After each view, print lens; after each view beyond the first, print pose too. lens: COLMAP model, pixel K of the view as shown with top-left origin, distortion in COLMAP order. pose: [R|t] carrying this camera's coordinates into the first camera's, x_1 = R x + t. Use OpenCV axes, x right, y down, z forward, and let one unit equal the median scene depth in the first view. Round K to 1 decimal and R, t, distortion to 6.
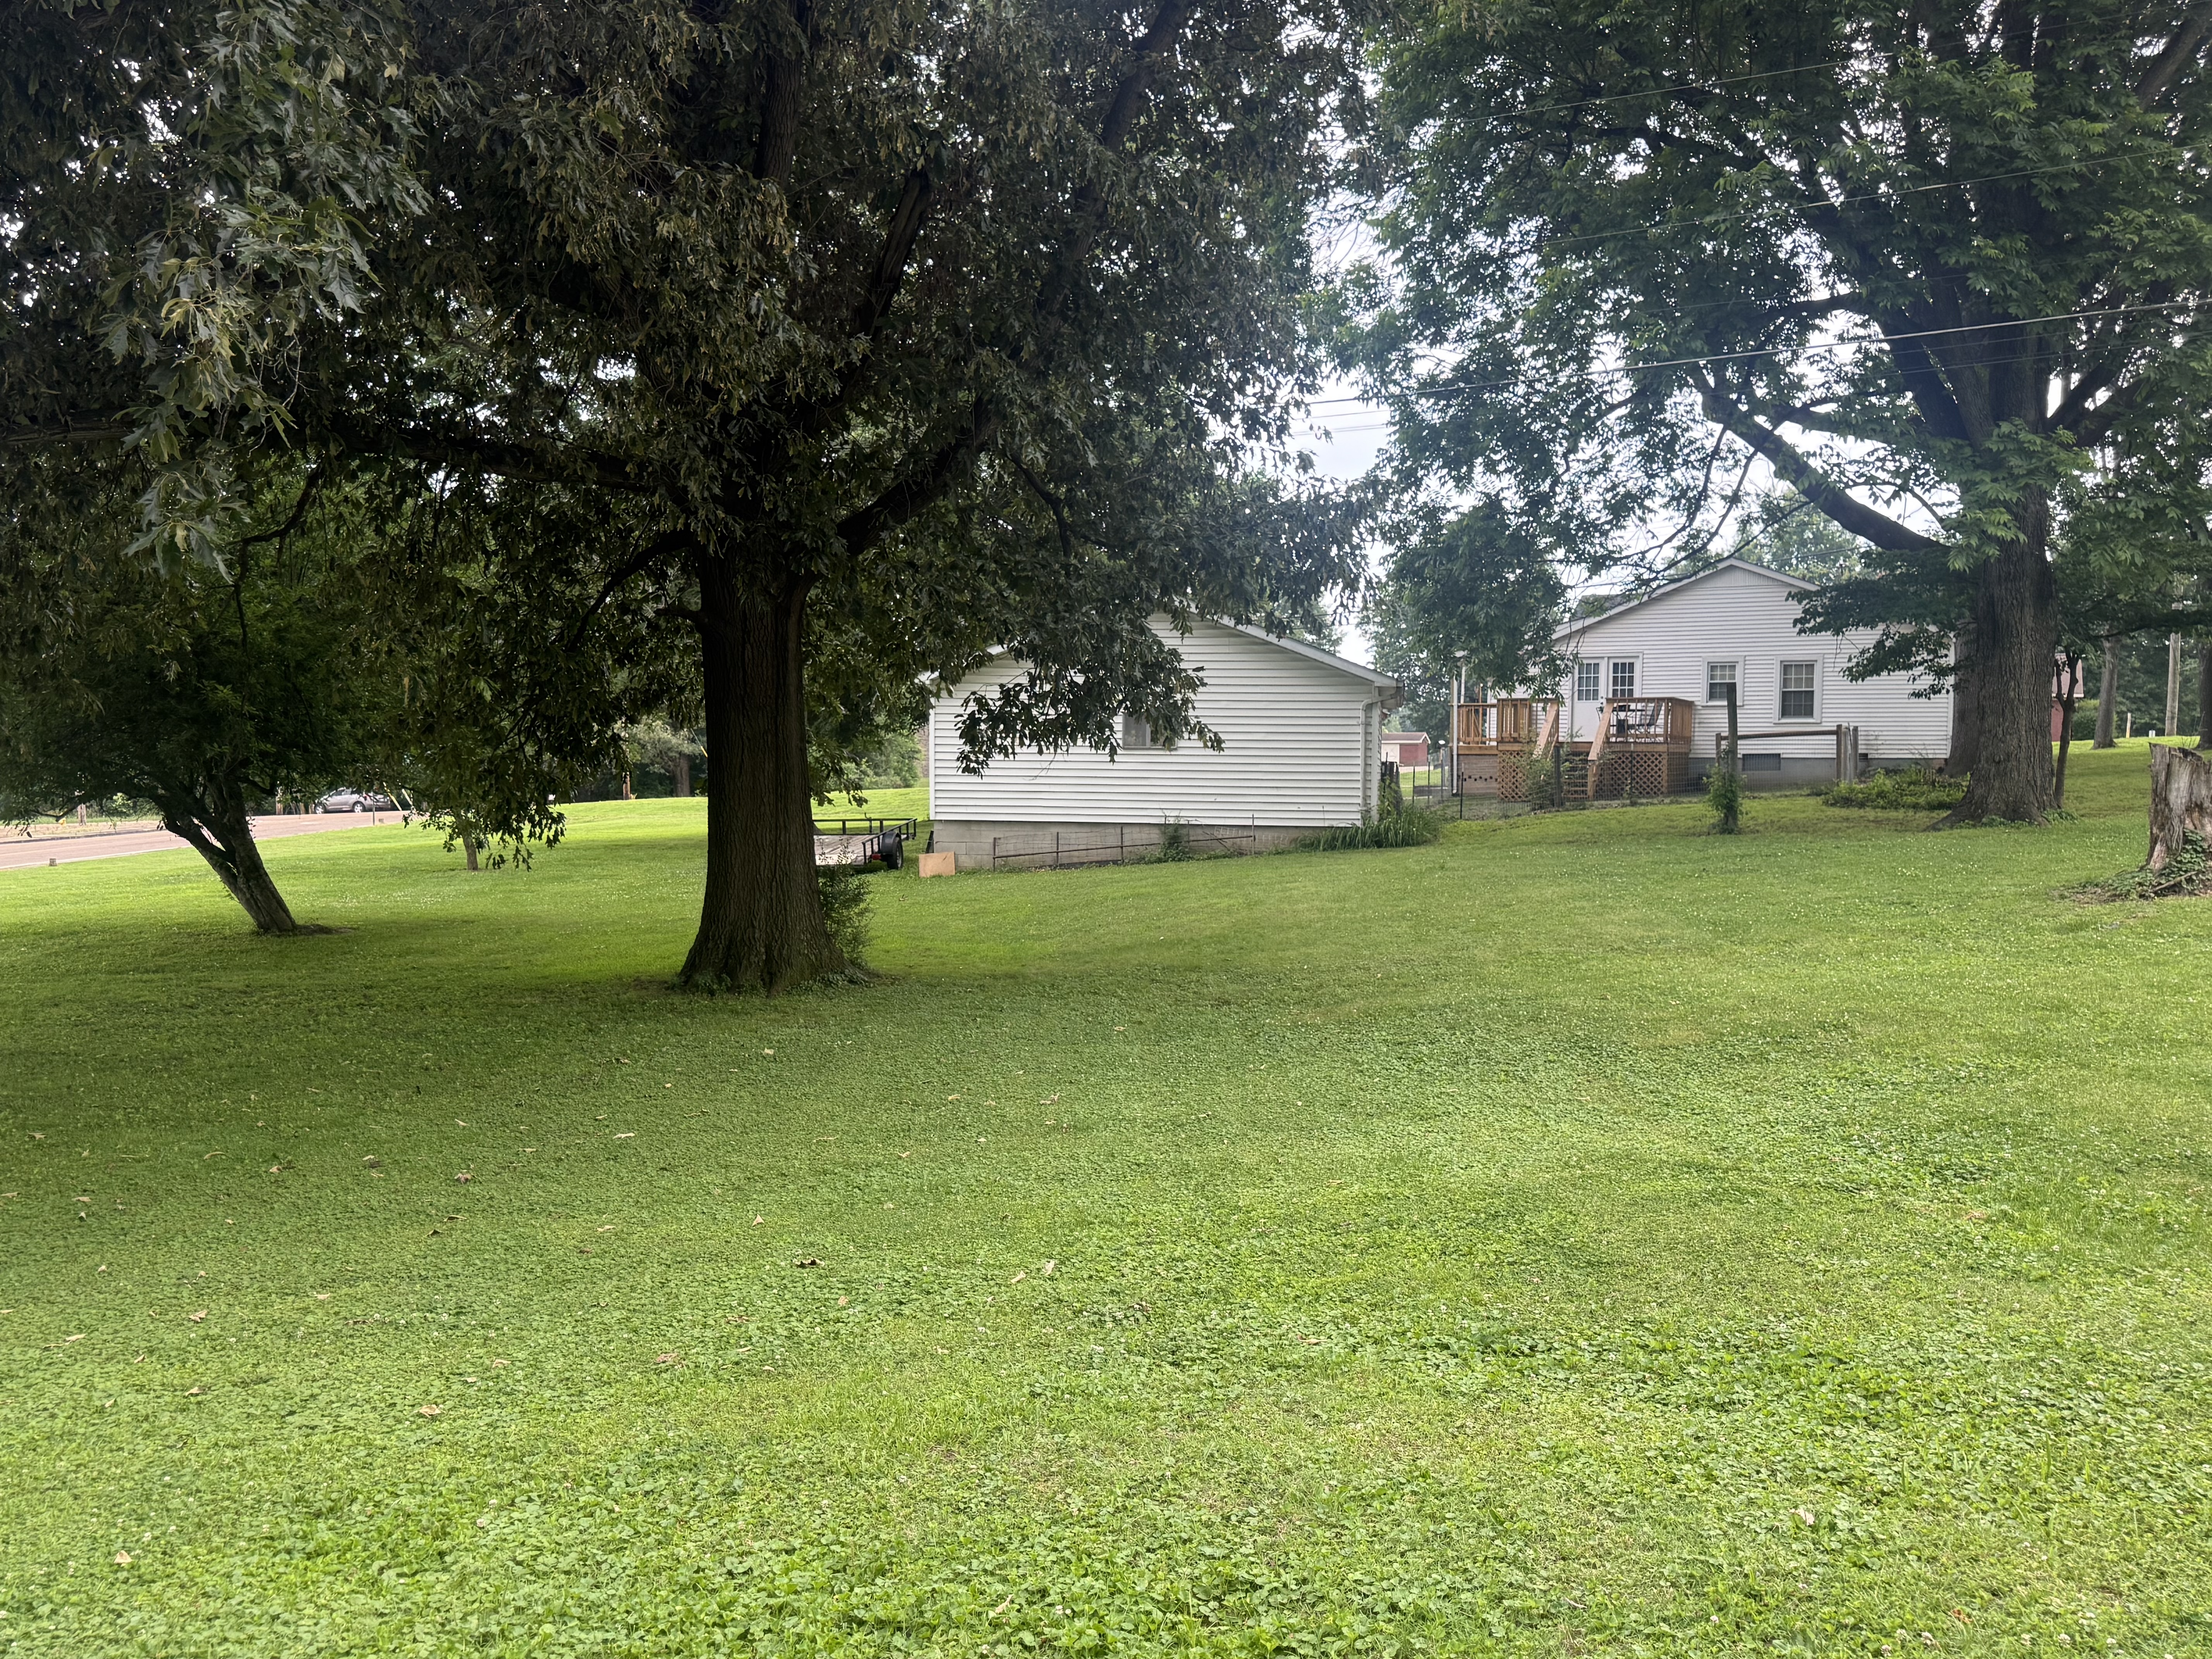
lens RADIAL K [[1979.7, 0, 1102.7], [0, 1979.7, 833.8], [0, 0, 1]] dist [0.019150, 0.002149]
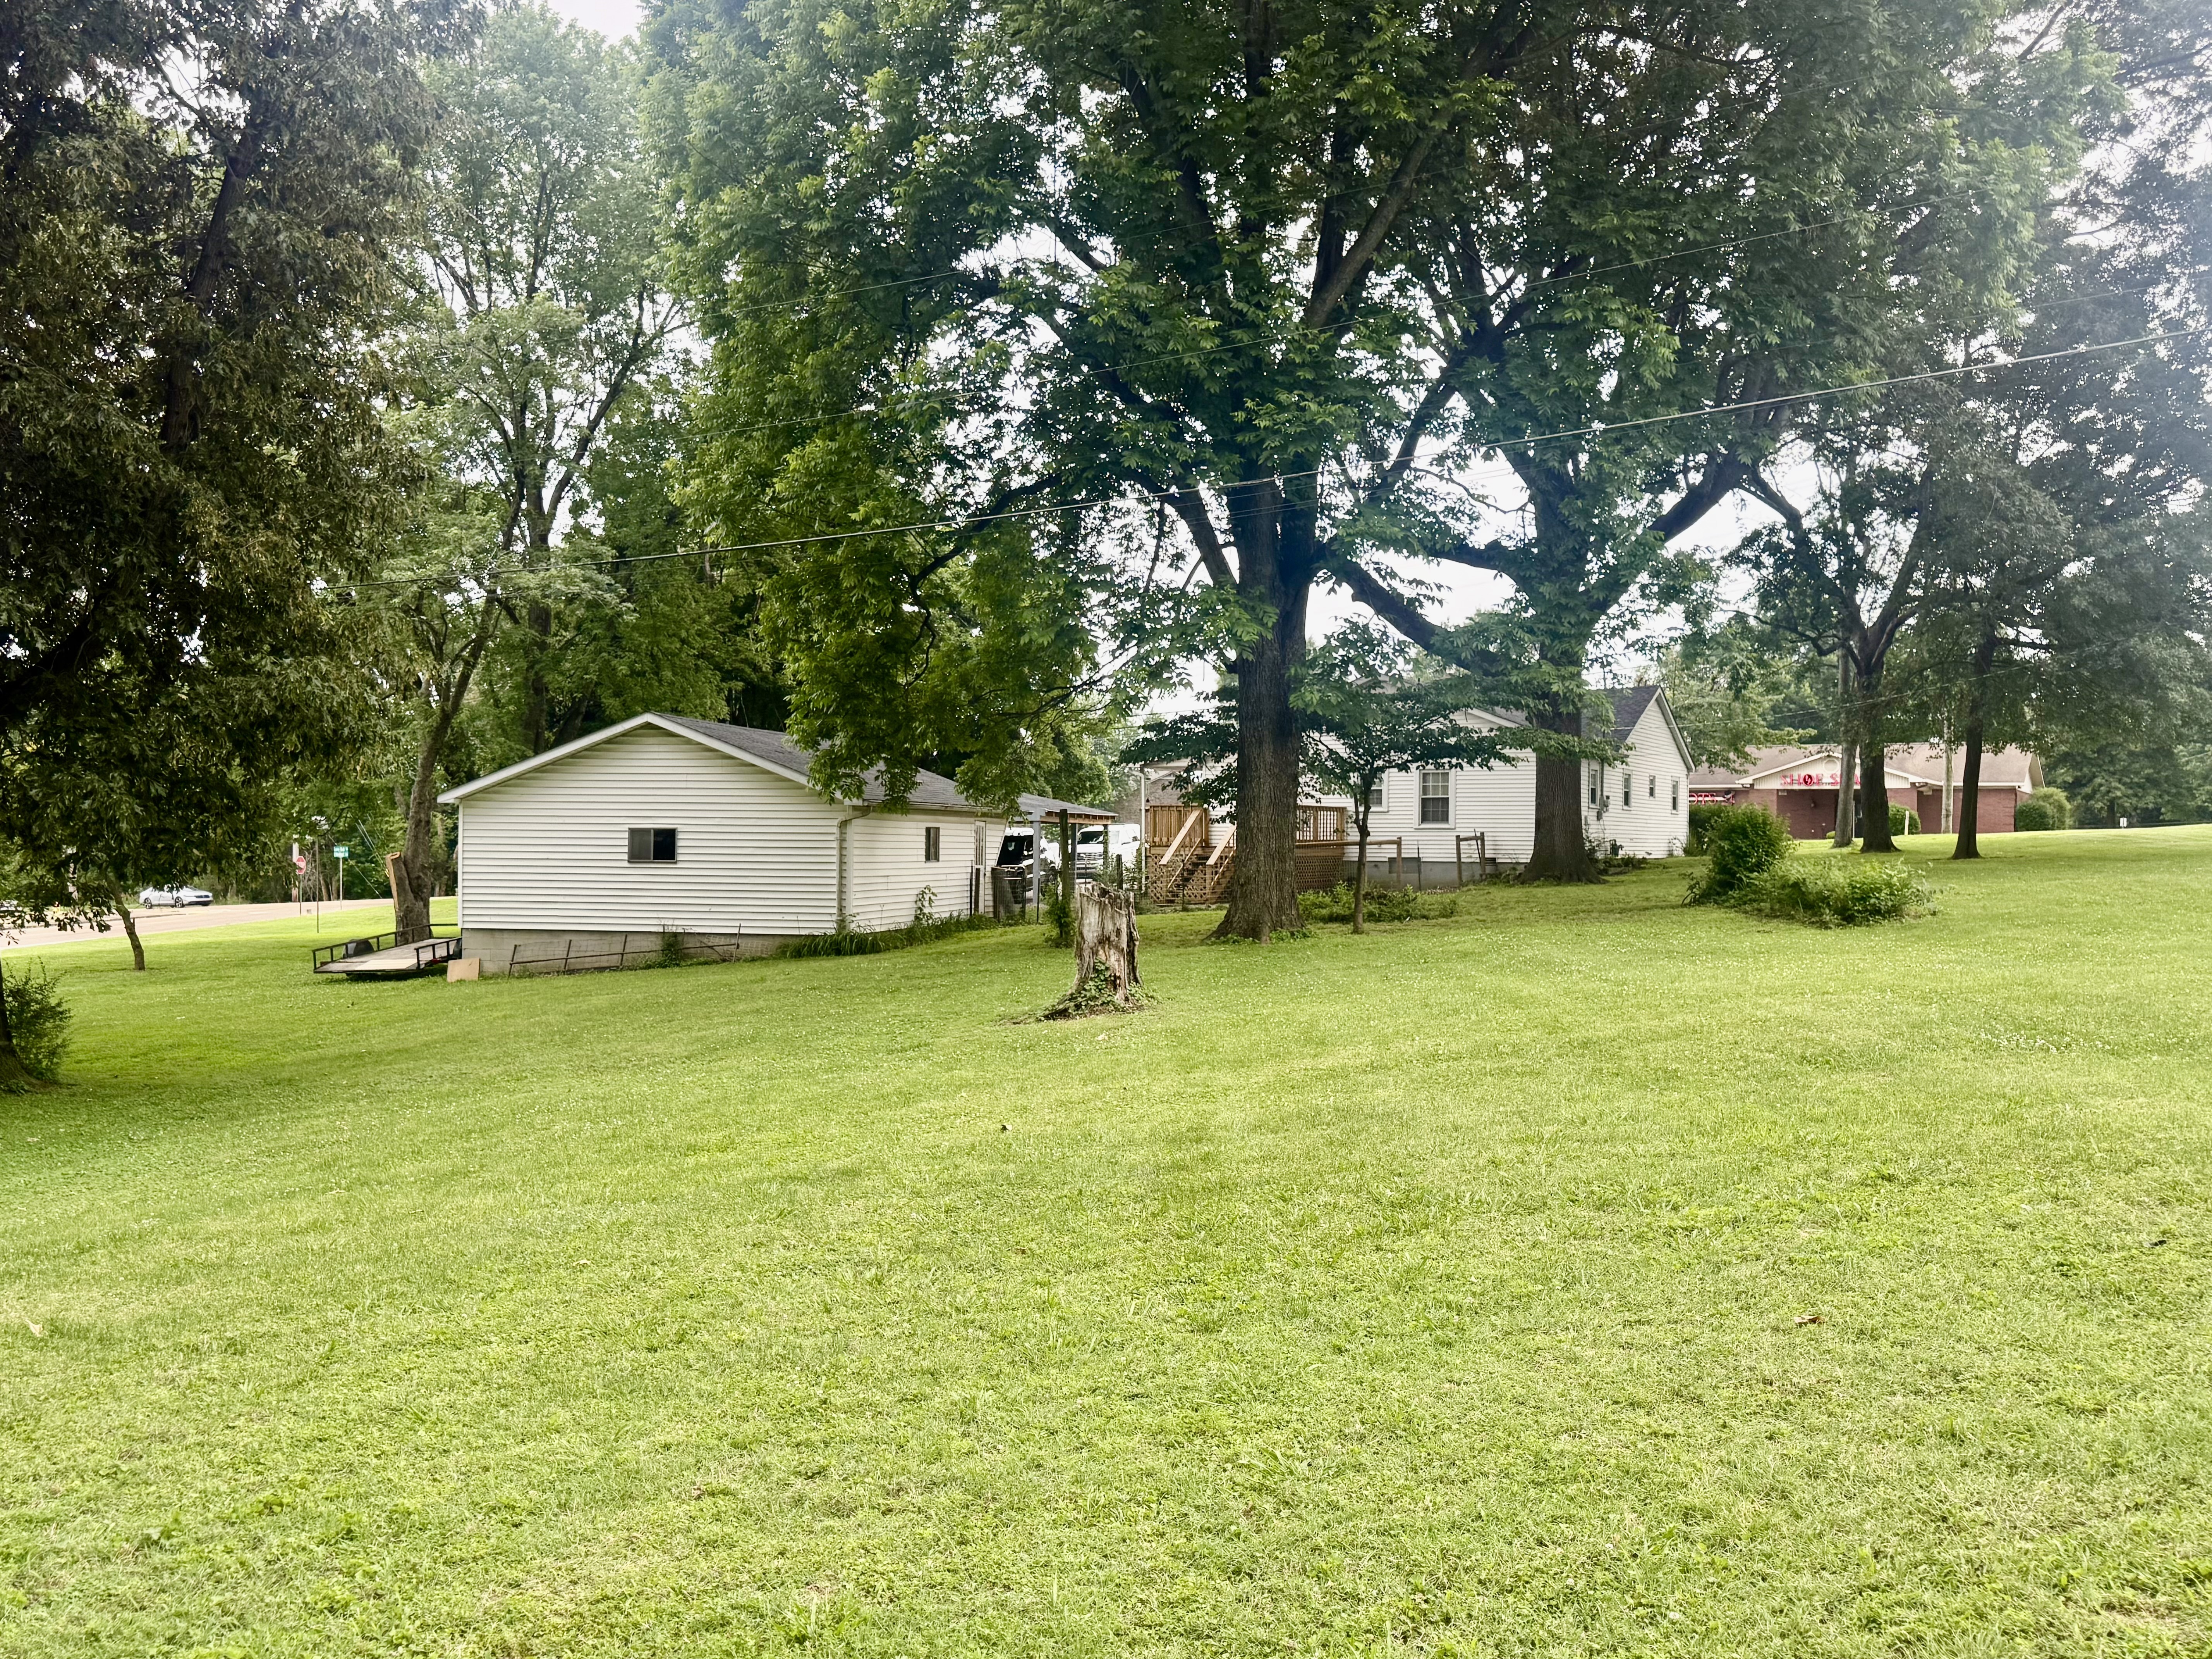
lens RADIAL K [[1979.7, 0, 1109.8], [0, 1979.7, 824.2], [0, 0, 1]] dist [0.019150, 0.002149]
pose [[0.999787, 0.000085, -0.020629, 0.289557], [-0.001041, 0.998925, -0.046335, -0.013772], [0.020603, 0.046346, 0.998713, -0.065430]]
